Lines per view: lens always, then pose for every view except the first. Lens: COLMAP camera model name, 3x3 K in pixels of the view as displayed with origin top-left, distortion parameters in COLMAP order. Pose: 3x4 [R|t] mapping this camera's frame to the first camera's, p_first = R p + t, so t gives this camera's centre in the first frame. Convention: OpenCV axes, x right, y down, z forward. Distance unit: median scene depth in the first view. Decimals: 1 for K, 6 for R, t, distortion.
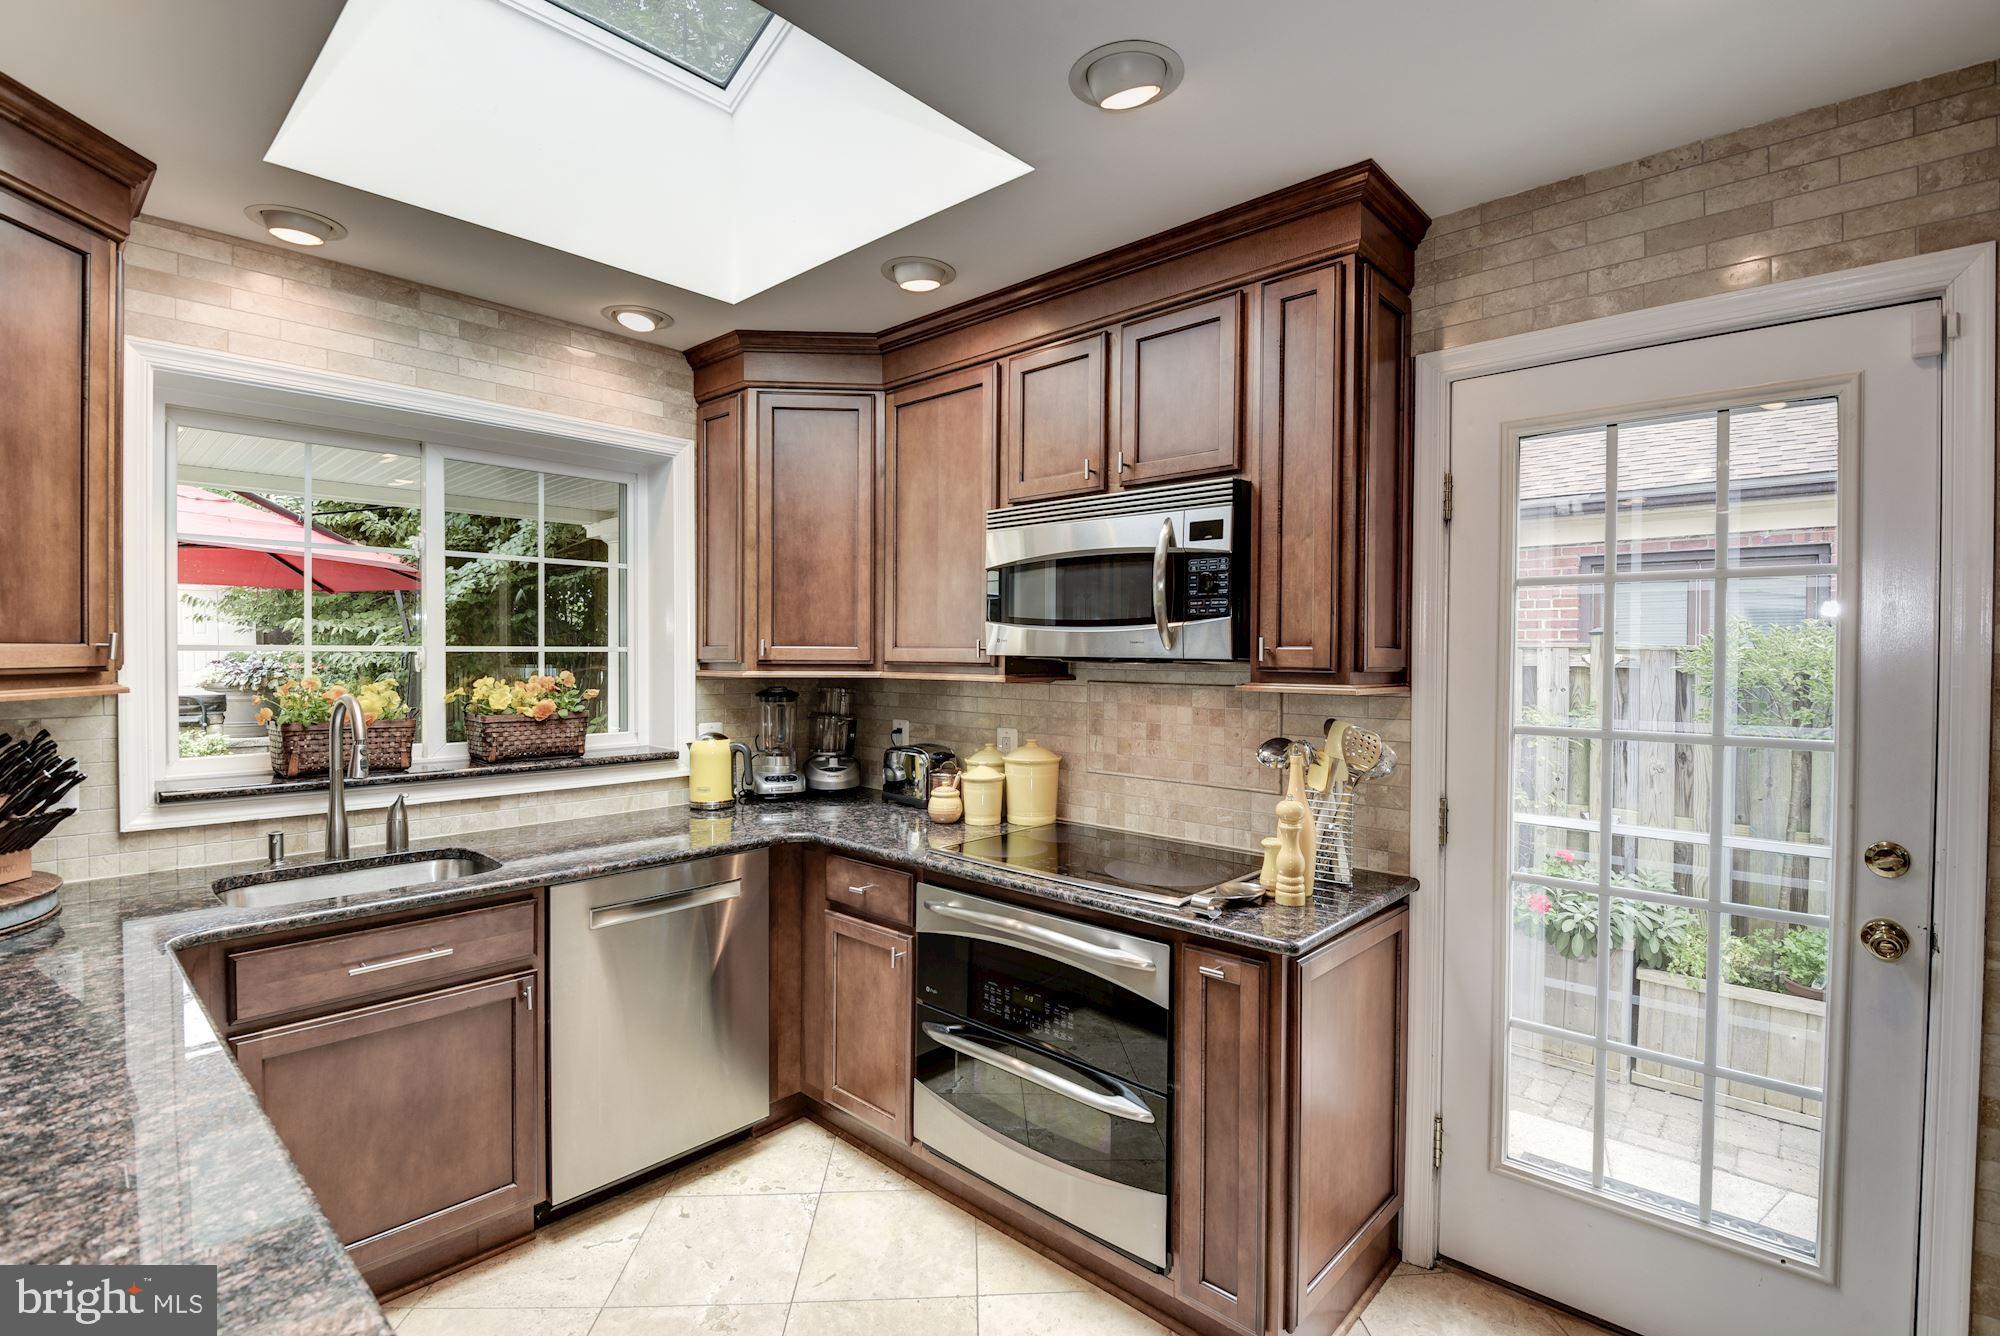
lens RADIAL K [[919.2, 0, 1025.0], [0, 919.2, 669.6], [0, 0, 1]] dist [0.004645, -0.013267]
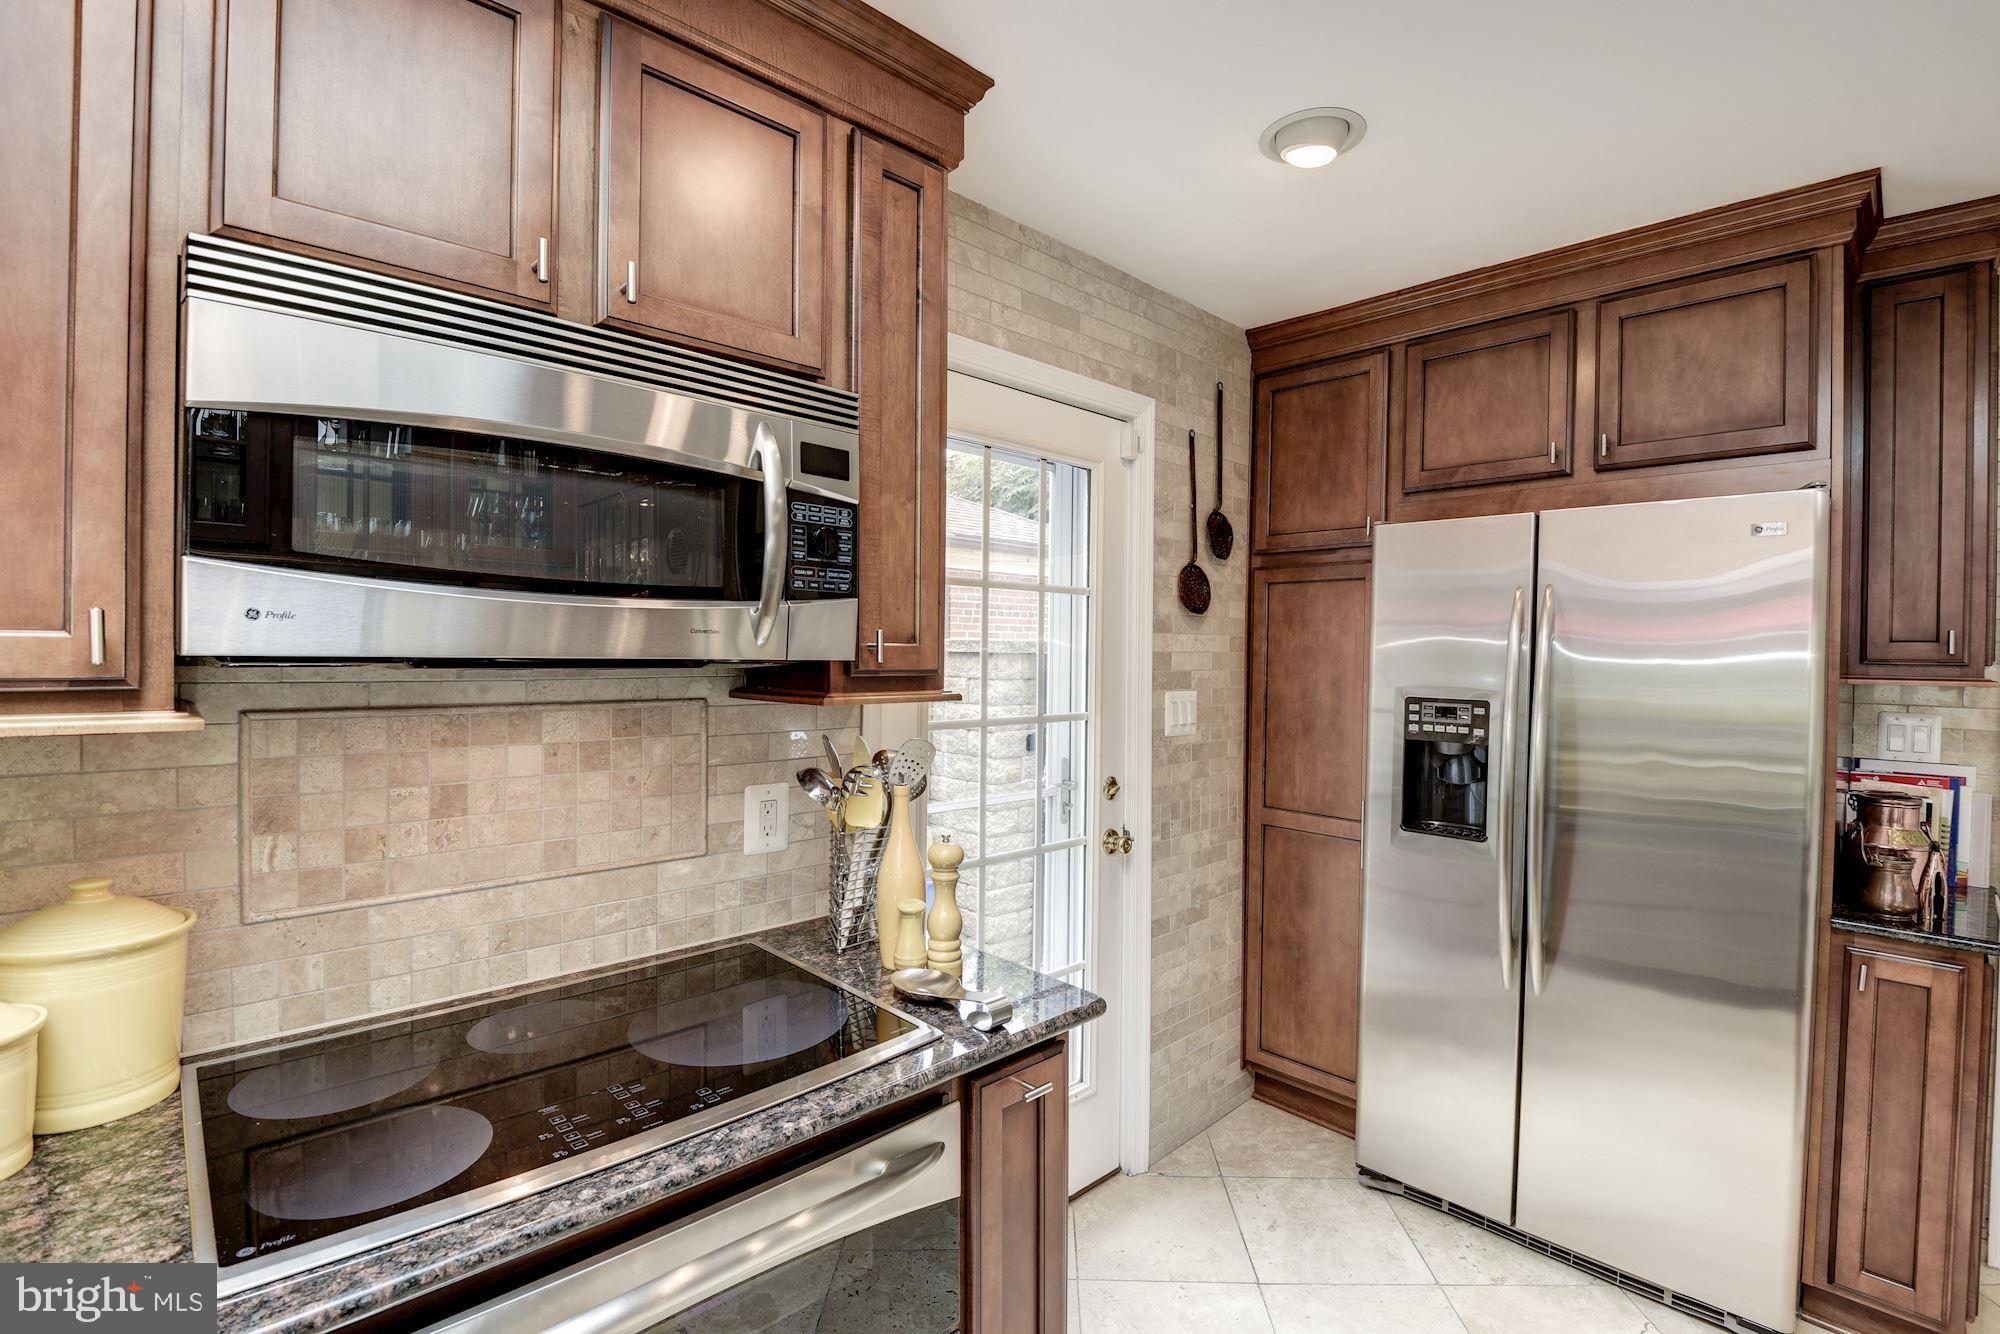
lens RADIAL K [[919.2, 0, 1008.4], [0, 919.2, 660.9], [0, 0, 1]] dist [0.004645, -0.013267]
pose [[0.070754, -0.015077, 0.997380, -0.364333], [0.008643, 0.999857, 0.014501, -0.015907], [-0.997456, 0.007594, 0.070874, 0.679264]]
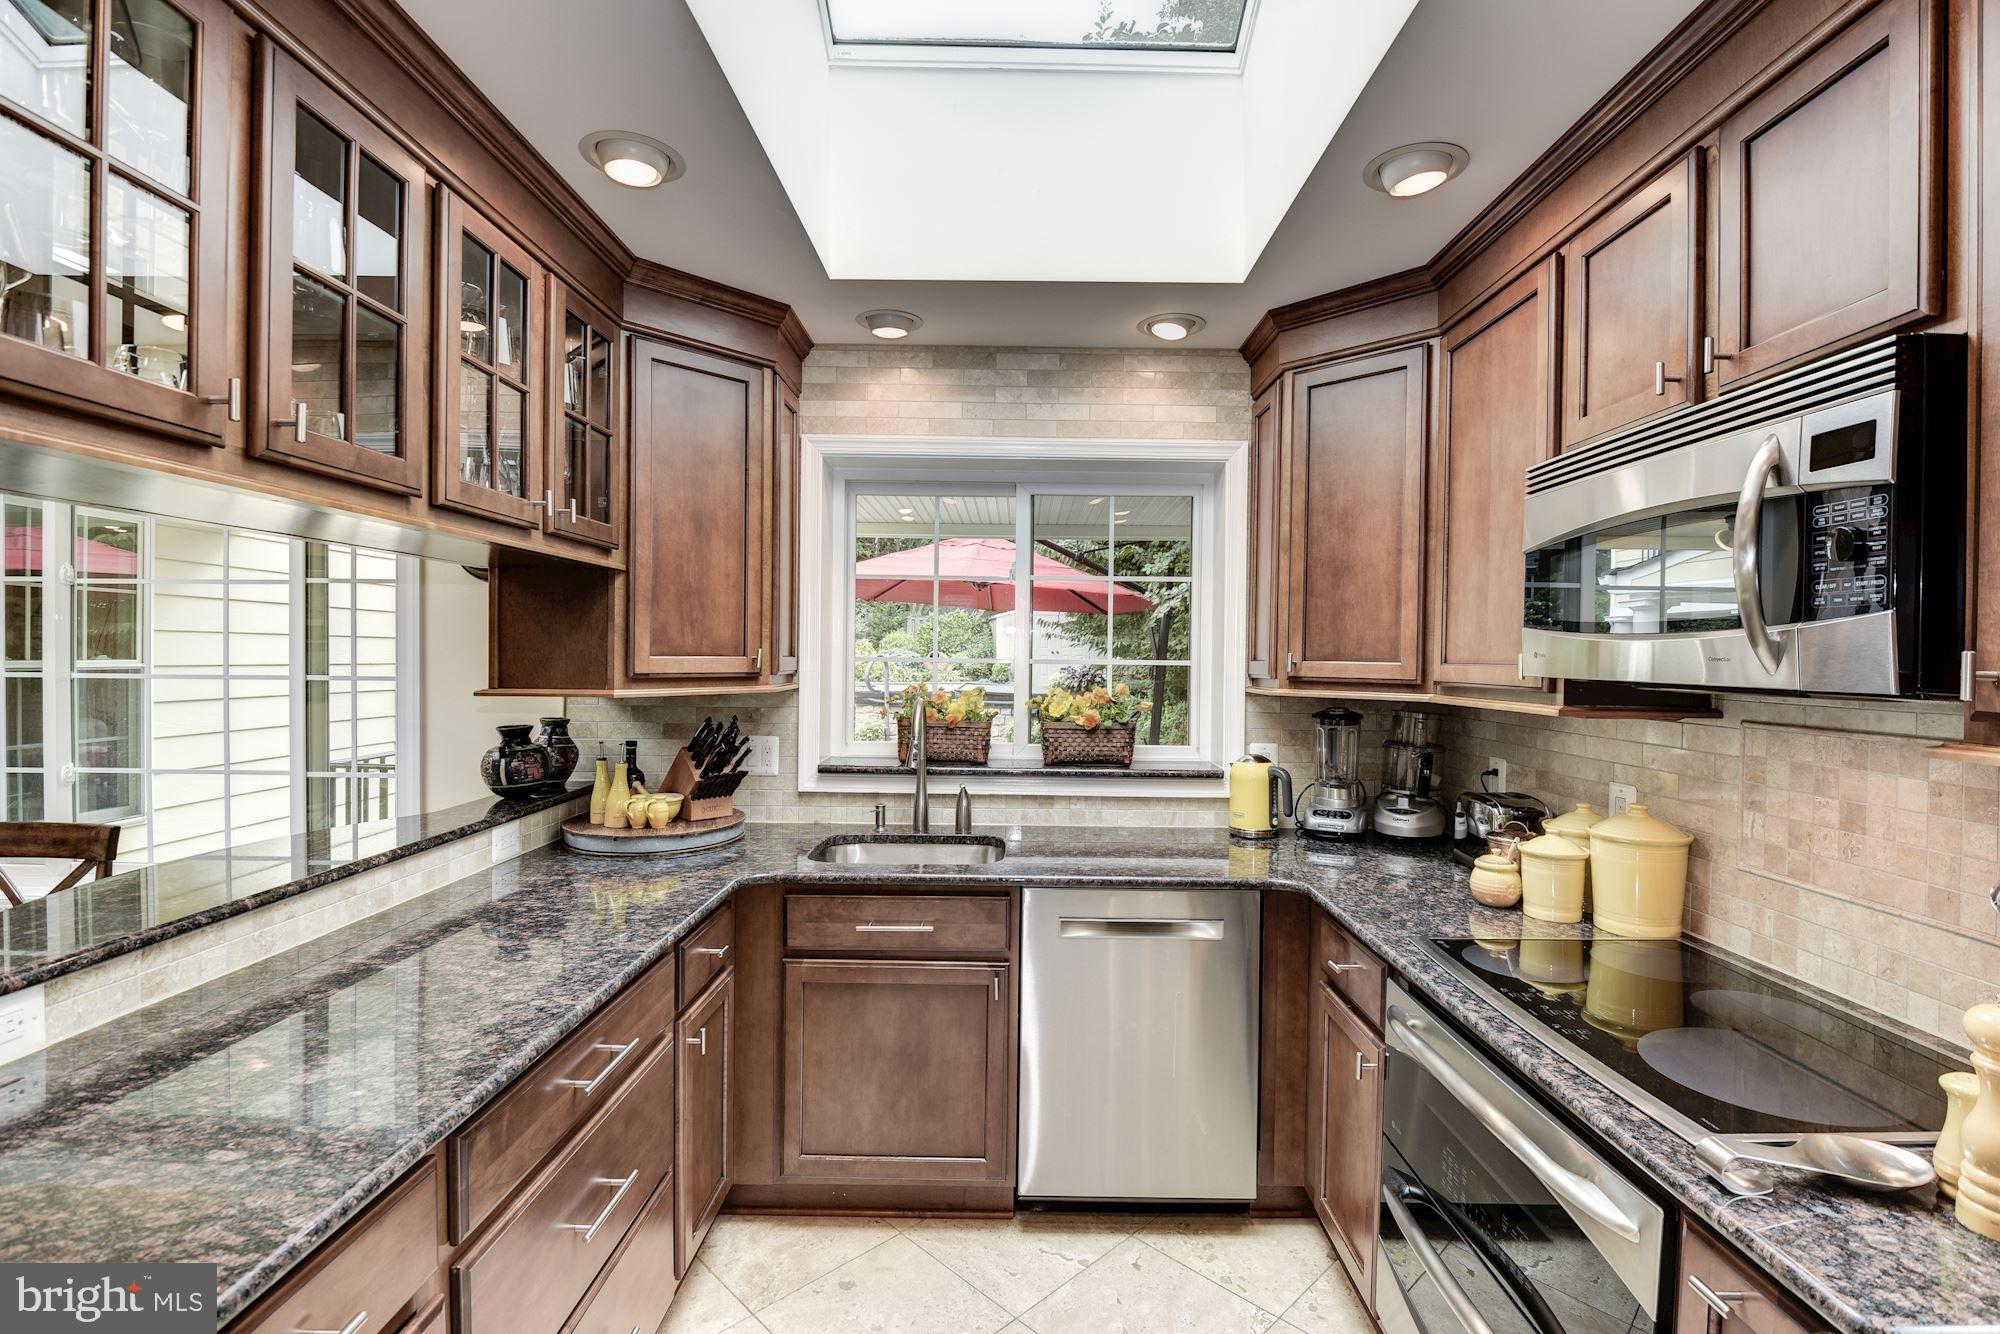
lens RADIAL K [[919.2, 0, 1009.2], [0, 919.2, 664.9], [0, 0, 1]] dist [0.004645, -0.013267]
pose [[0.662240, 0.010218, -0.749222, 0.225190], [-0.023922, 0.999686, -0.007511, -0.009711], [0.748910, 0.022897, 0.662277, 0.249512]]
